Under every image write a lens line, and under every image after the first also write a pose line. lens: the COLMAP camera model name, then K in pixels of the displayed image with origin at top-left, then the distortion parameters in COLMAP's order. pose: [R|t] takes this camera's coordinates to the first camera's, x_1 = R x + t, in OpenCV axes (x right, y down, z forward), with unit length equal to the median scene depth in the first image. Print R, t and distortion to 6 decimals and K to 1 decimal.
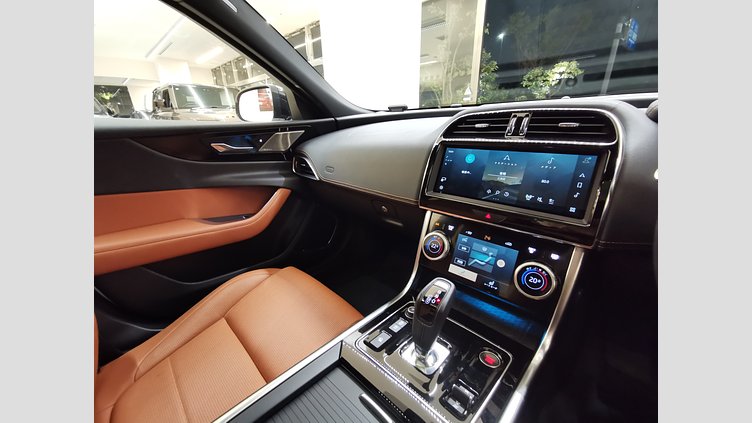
lens RADIAL K [[260.0, 0, 375.6], [0, 260.0, 212.2], [0, 0, 1]] dist [0.000149, -0.000026]
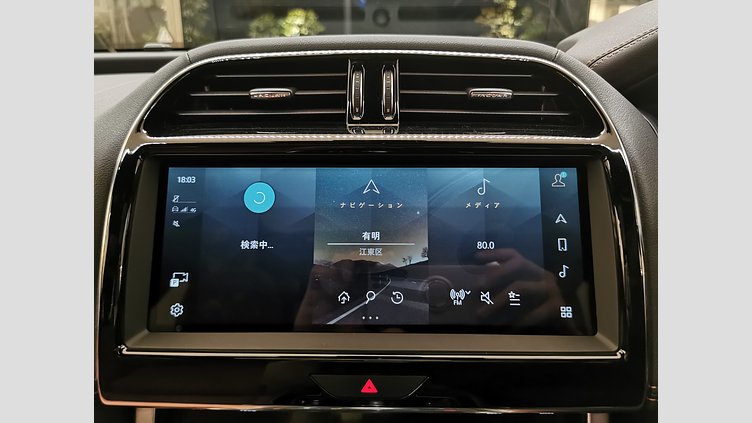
lens RADIAL K [[449.1, 0, 387.5], [0, 449.1, 206.1], [0, 0, 1]] dist [-0.002259, -0.015314]
pose [[0.725910, -0.152432, 0.670686, 0.131072], [0.210442, 0.977590, -0.005585, -0.178442], [-0.654805, 0.145195, 0.741720, 0.562647]]
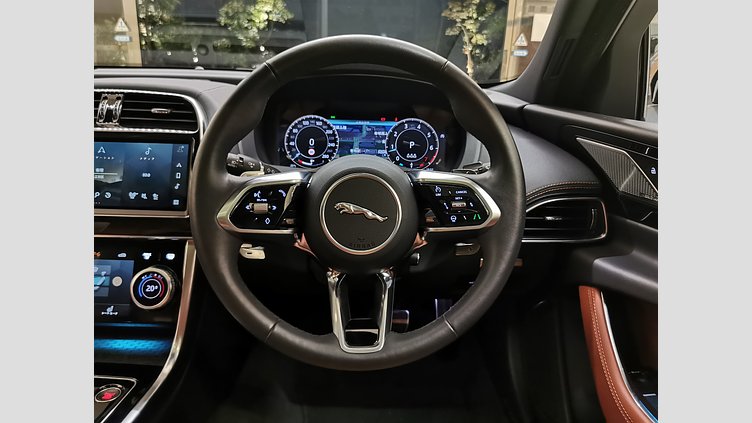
lens RADIAL K [[449.1, 0, 376.1], [0, 449.1, 212.2], [0, 0, 1]] dist [-0.002259, -0.015314]
pose [[0.711669, -0.159197, 0.684240, 0.137256], [0.184535, 0.982145, 0.036576, 0.083337], [-0.677845, 0.100237, 0.728339, -0.551992]]
